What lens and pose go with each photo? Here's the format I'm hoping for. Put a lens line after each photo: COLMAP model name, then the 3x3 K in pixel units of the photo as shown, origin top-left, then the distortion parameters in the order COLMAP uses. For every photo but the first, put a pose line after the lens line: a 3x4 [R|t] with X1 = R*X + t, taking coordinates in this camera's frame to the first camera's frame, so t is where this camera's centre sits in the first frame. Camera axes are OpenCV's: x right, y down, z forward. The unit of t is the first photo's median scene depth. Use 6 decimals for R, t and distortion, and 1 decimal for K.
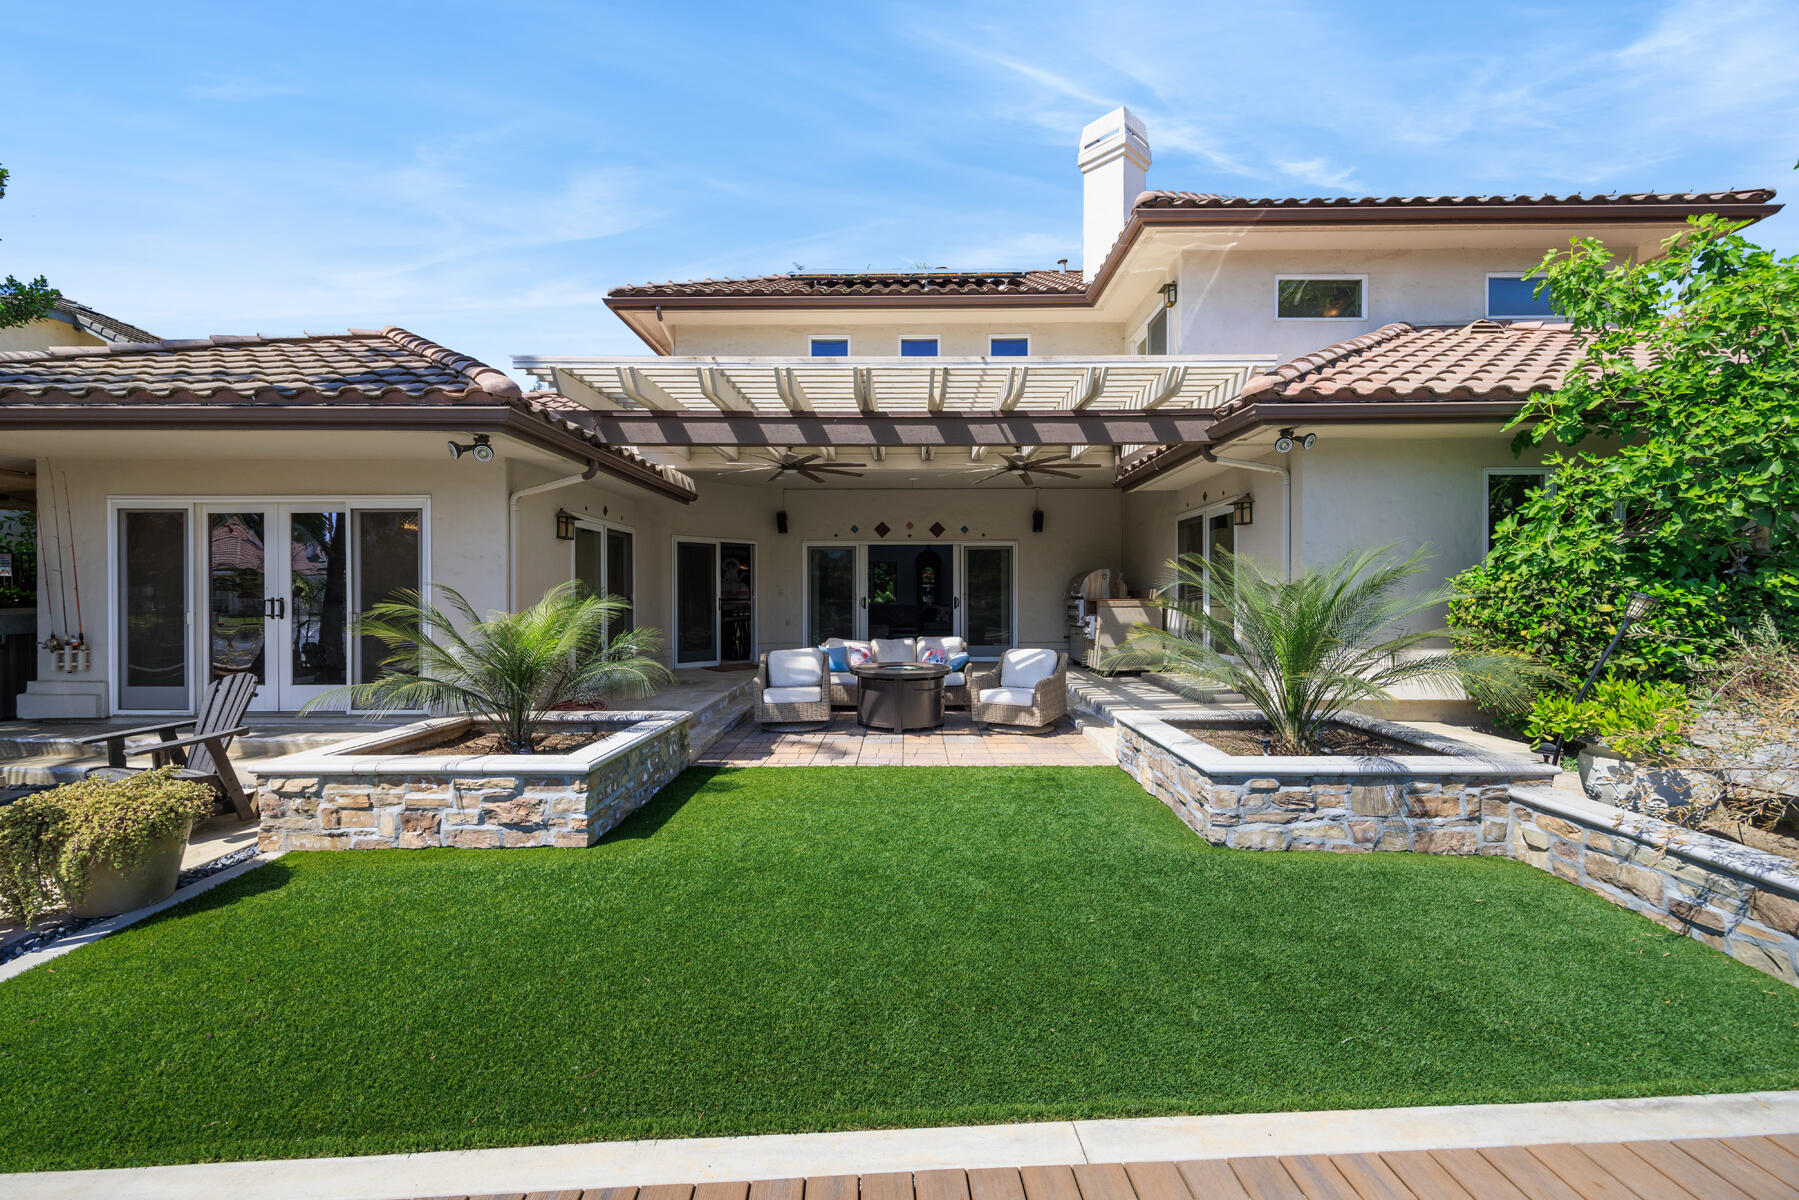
lens RADIAL K [[714.4, 0, 904.5], [0, 714.4, 597.8], [0, 0, 1]] dist [0.011354, -0.002499]
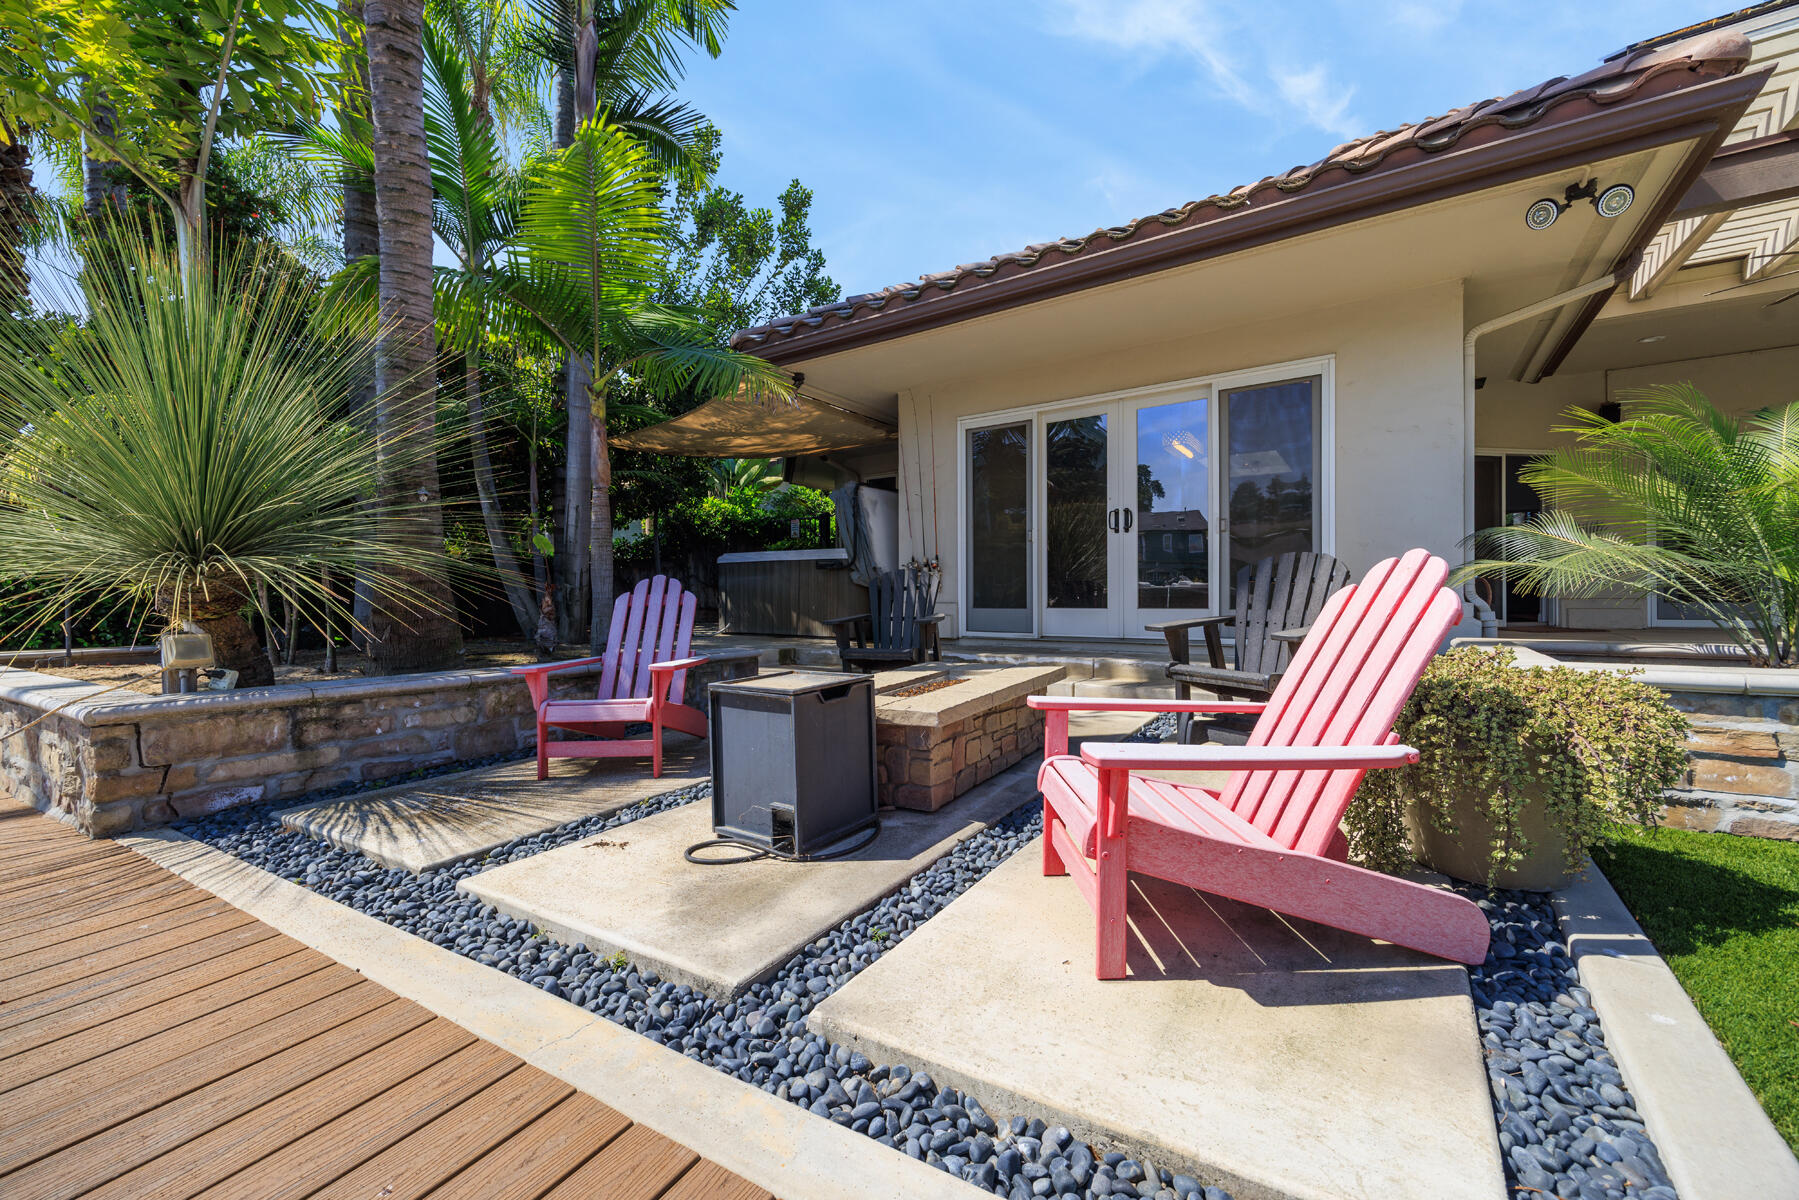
lens RADIAL K [[714.4, 0, 904.5], [0, 714.4, 597.8], [0, 0, 1]] dist [0.011354, -0.002499]
pose [[0.828047, 0.000755, -0.560658, -0.609141], [-0.003167, 0.999989, -0.003330, 0.112365], [0.560650, 0.004533, 0.828041, 0.137112]]
